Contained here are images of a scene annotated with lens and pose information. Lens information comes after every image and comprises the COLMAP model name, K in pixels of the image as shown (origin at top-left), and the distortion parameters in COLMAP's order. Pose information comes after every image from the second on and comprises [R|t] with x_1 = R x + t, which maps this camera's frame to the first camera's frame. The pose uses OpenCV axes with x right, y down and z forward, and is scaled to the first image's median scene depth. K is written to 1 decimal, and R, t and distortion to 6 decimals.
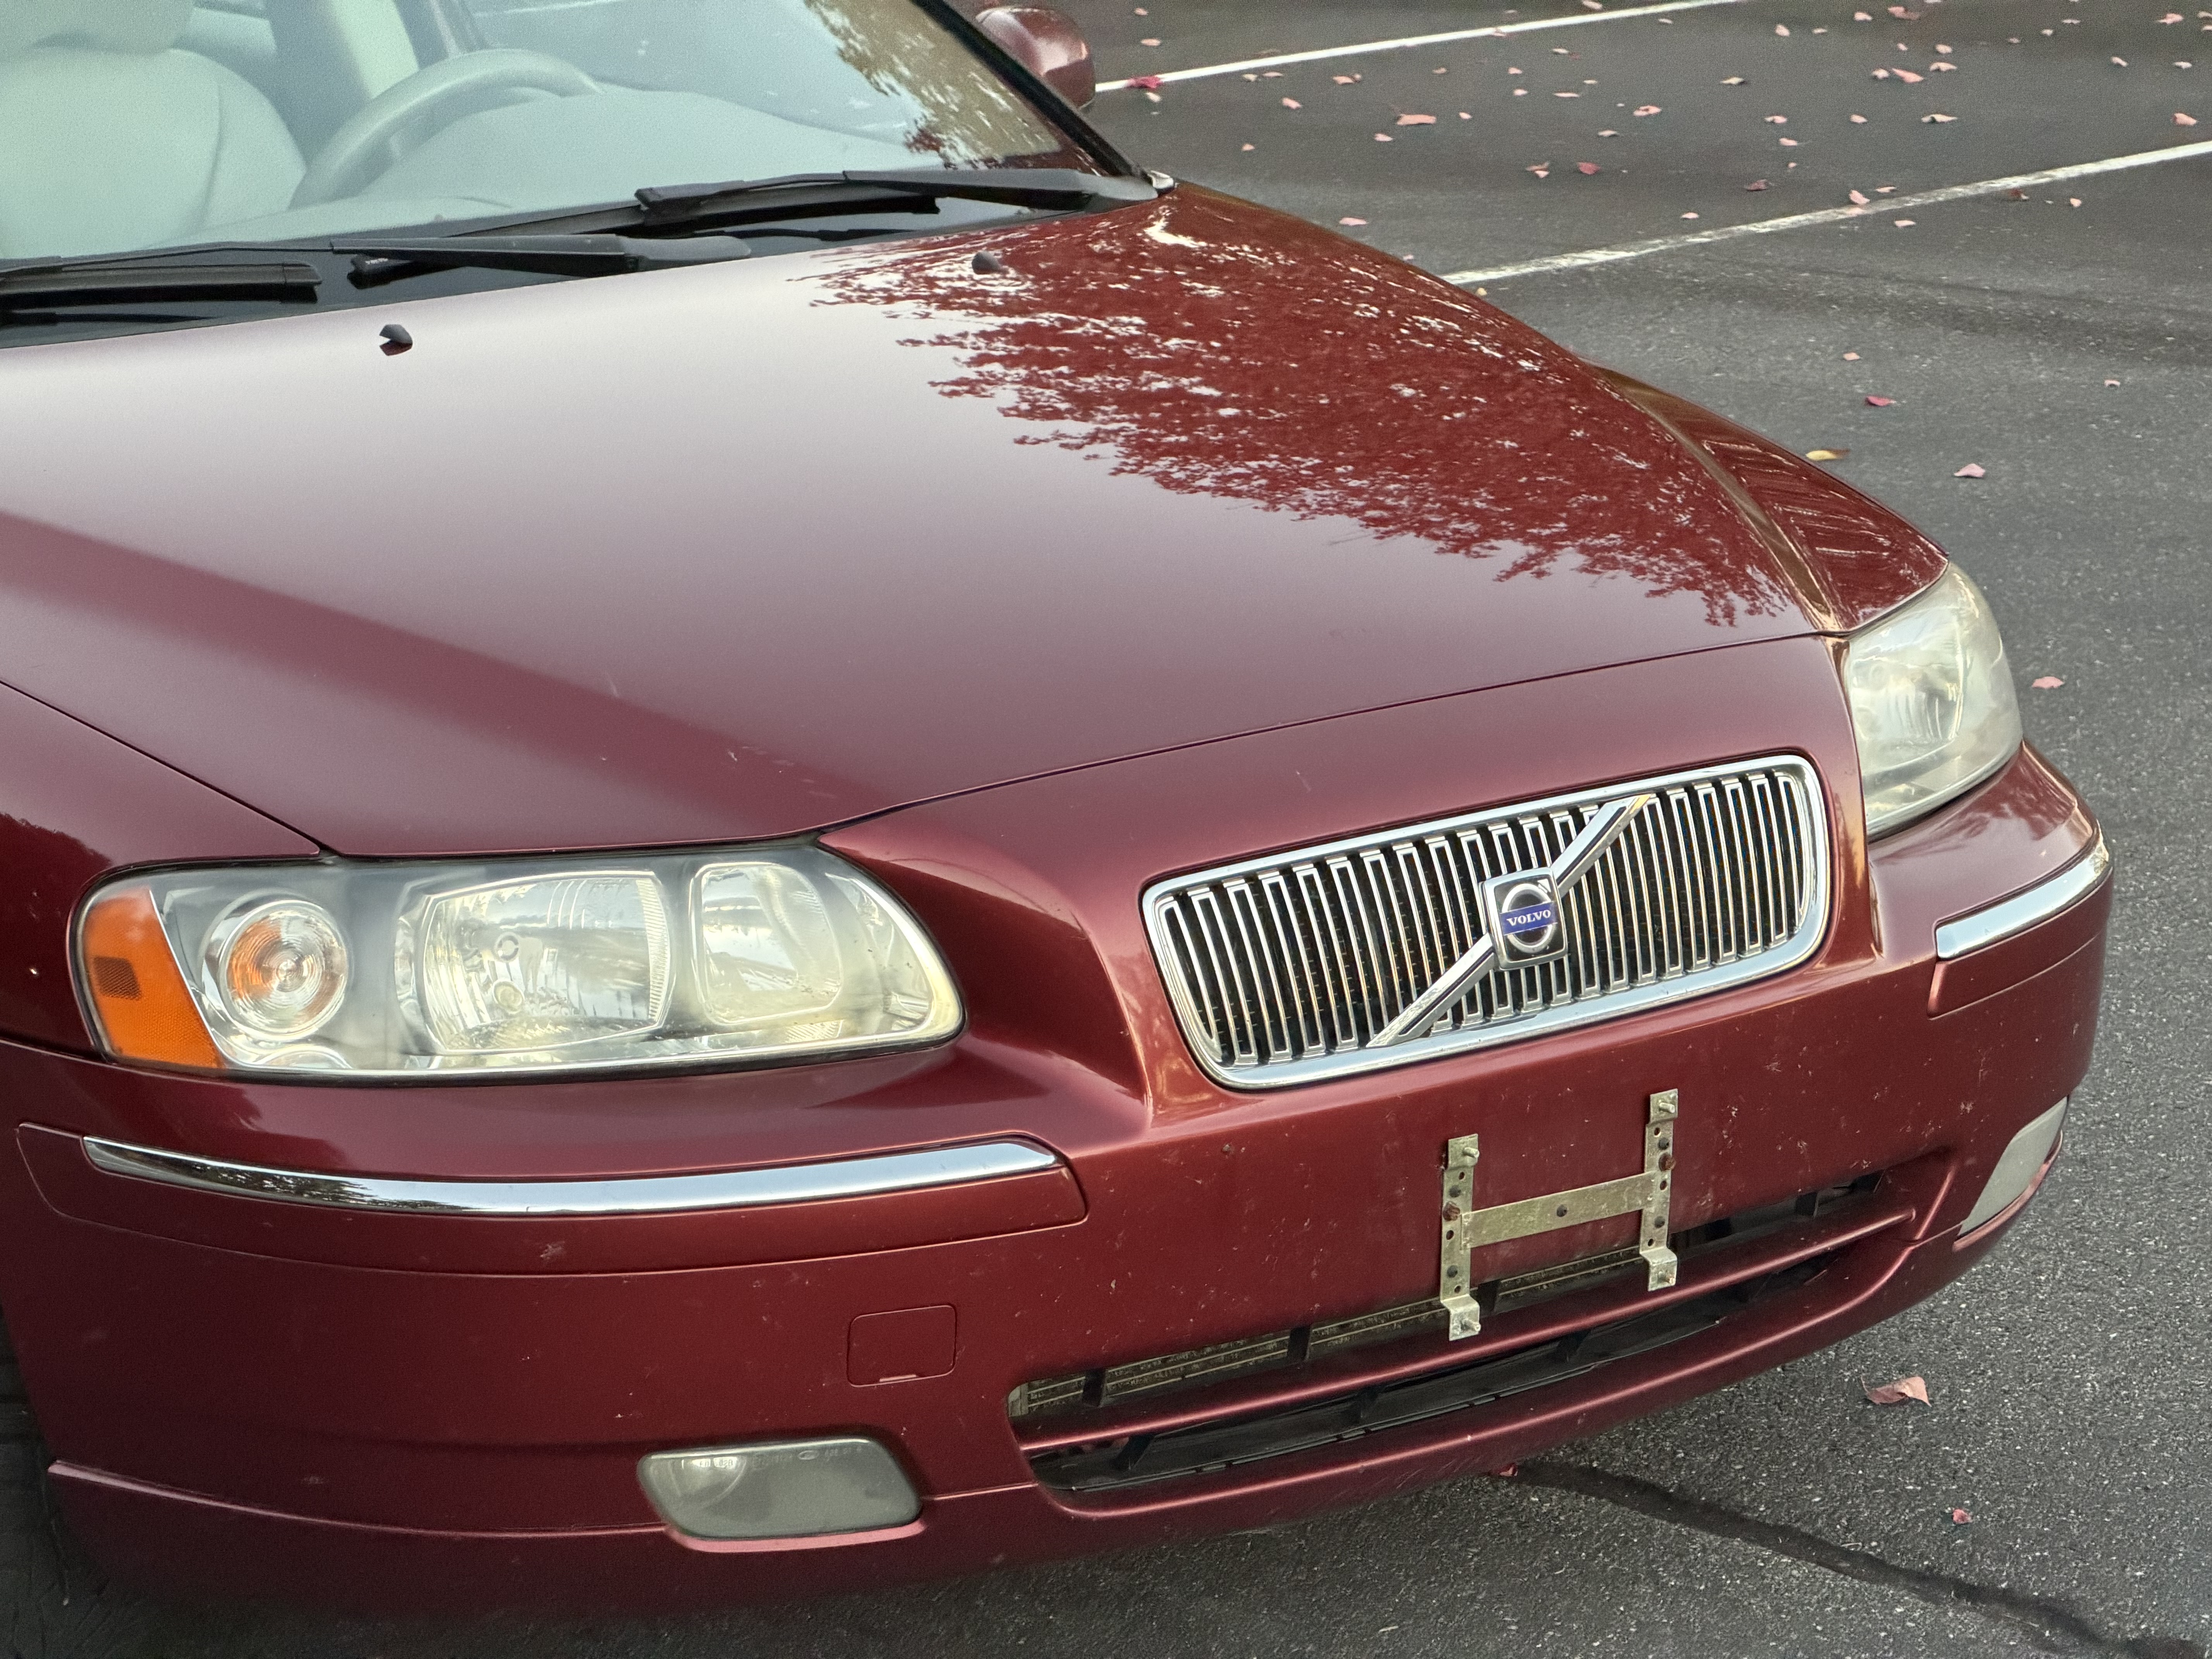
lens RADIAL K [[6635.2, 0, 1106.0], [0, 6635.2, 829.5], [0, 0, 1]] dist [0.193860, 0.290979]
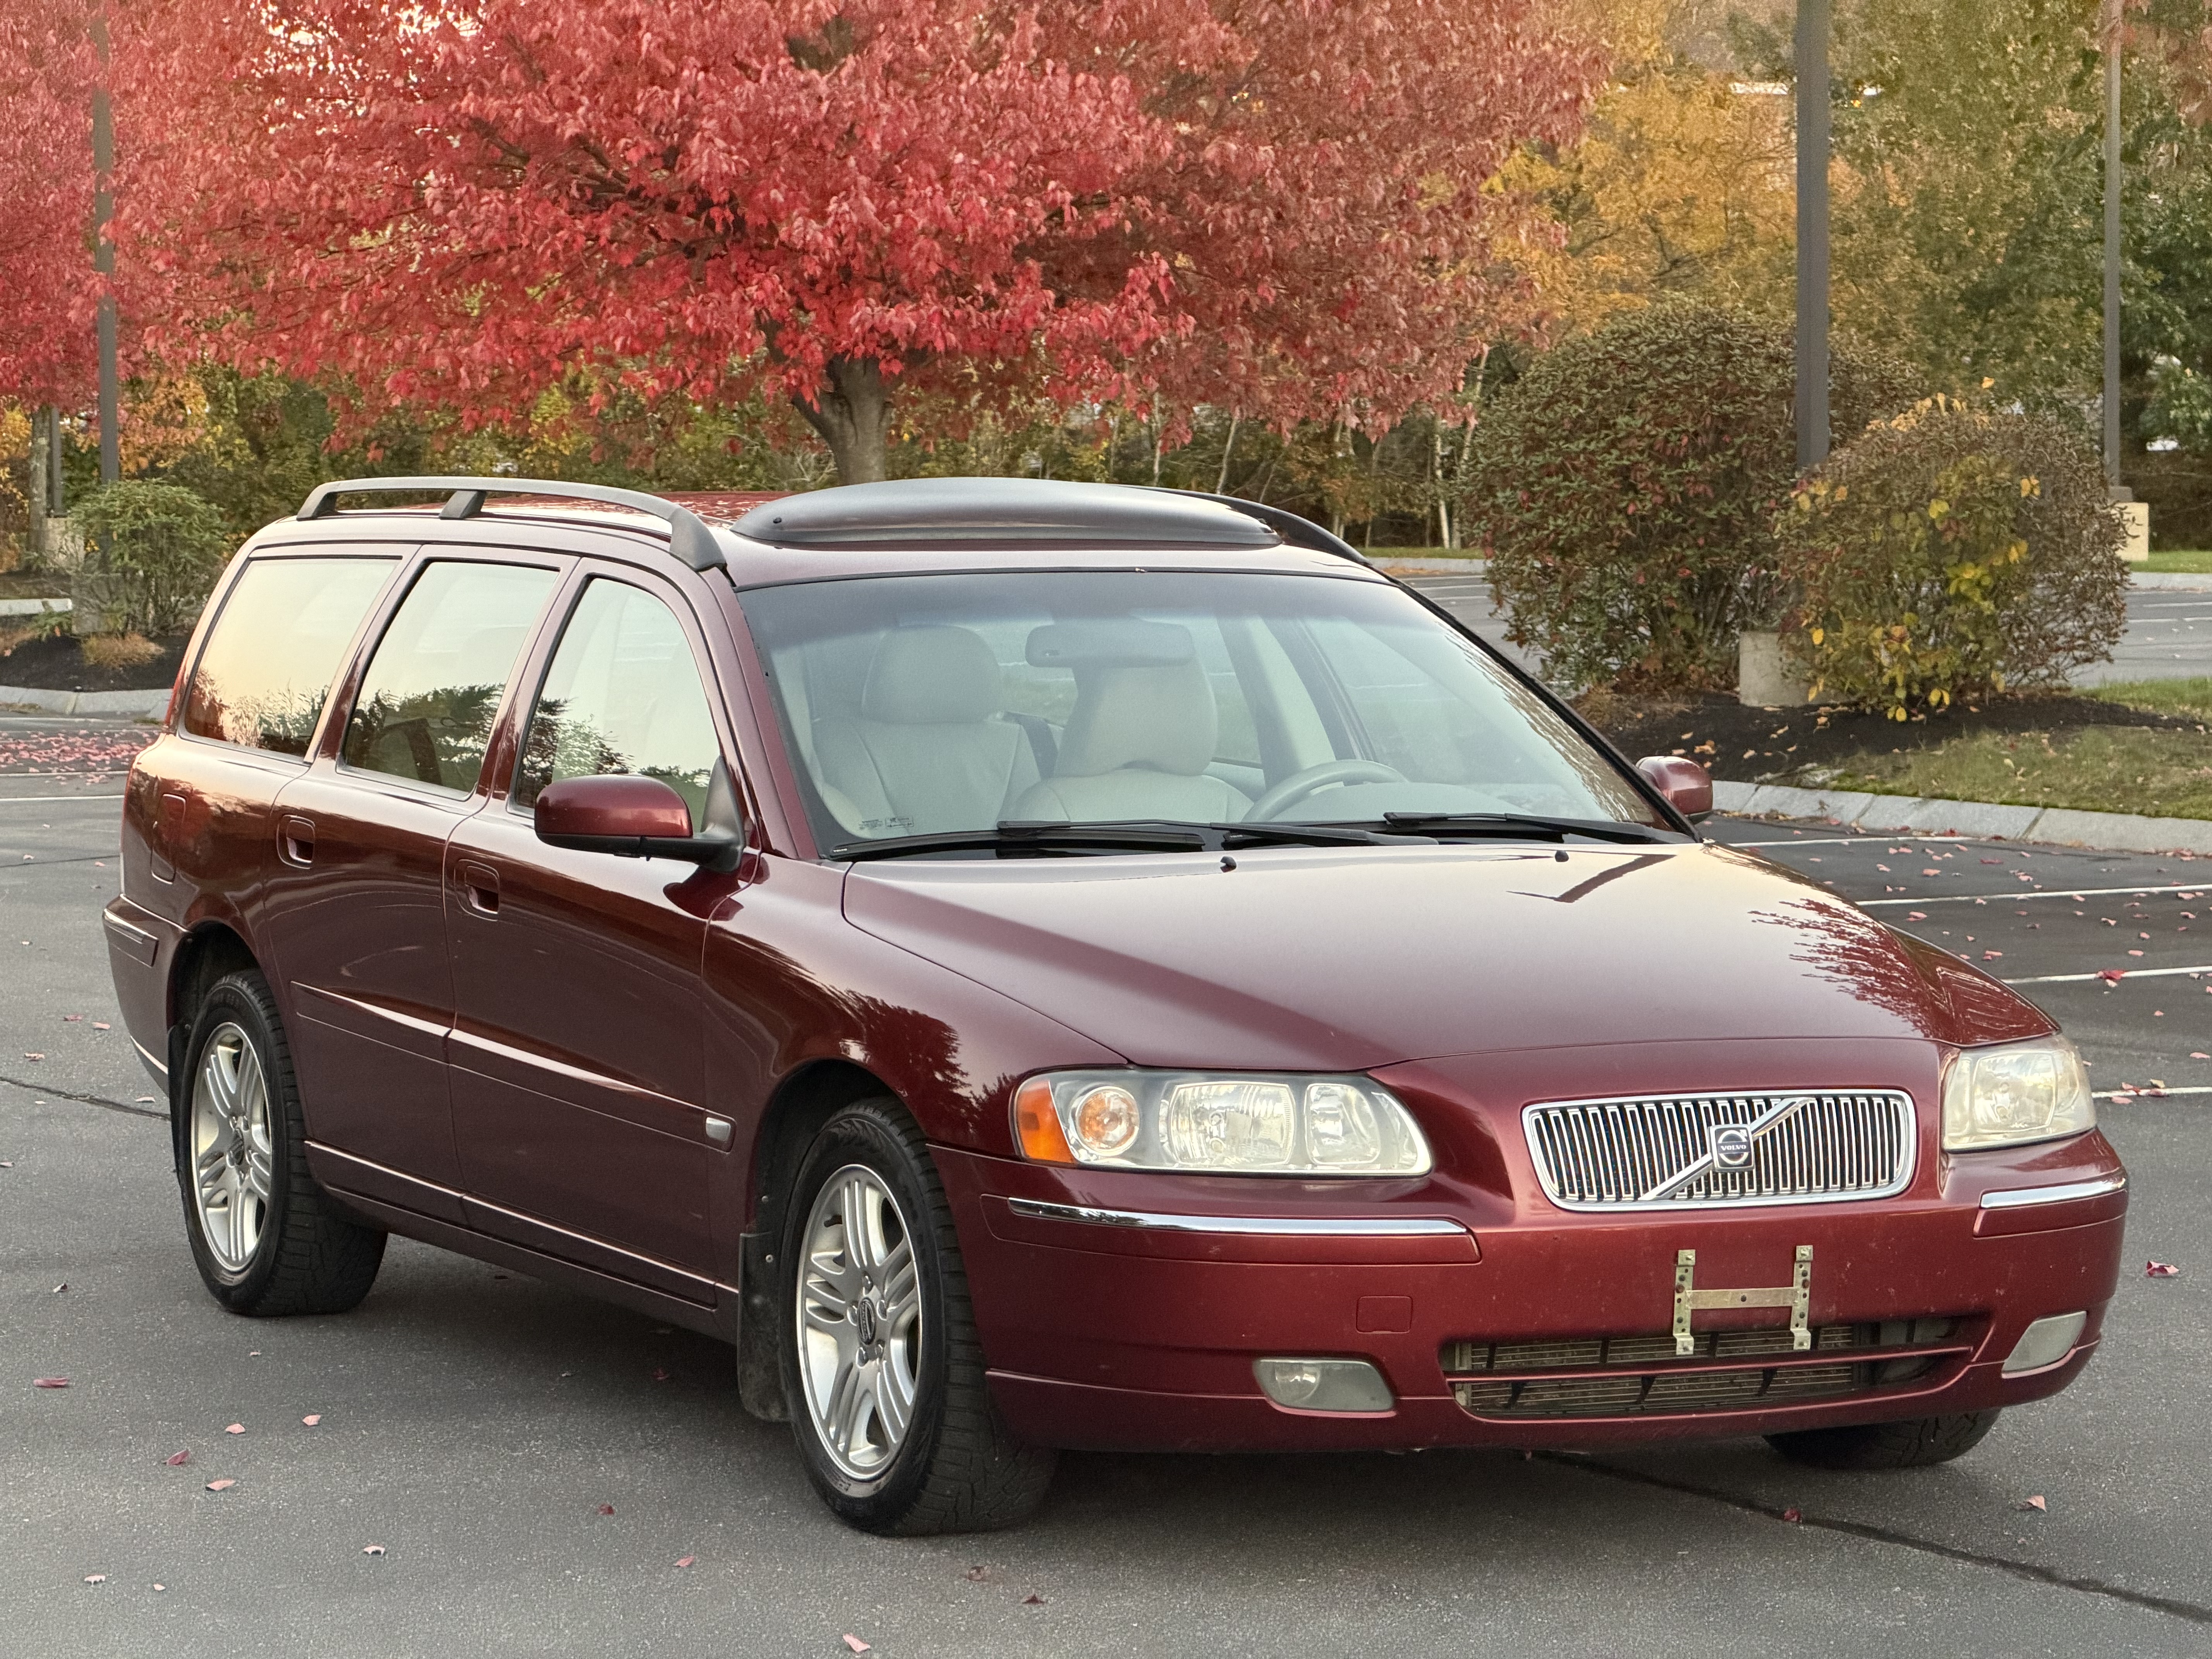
lens RADIAL K [[6635.2, 0, 1106.0], [0, 6635.2, 829.5], [0, 0, 1]] dist [0.193860, 0.290979]
pose [[0.973749, 0.042932, -0.223539, 0.321427], [-0.079055, 0.984707, -0.155251, 0.243111], [0.213455, 0.168848, 0.962251, -0.965806]]
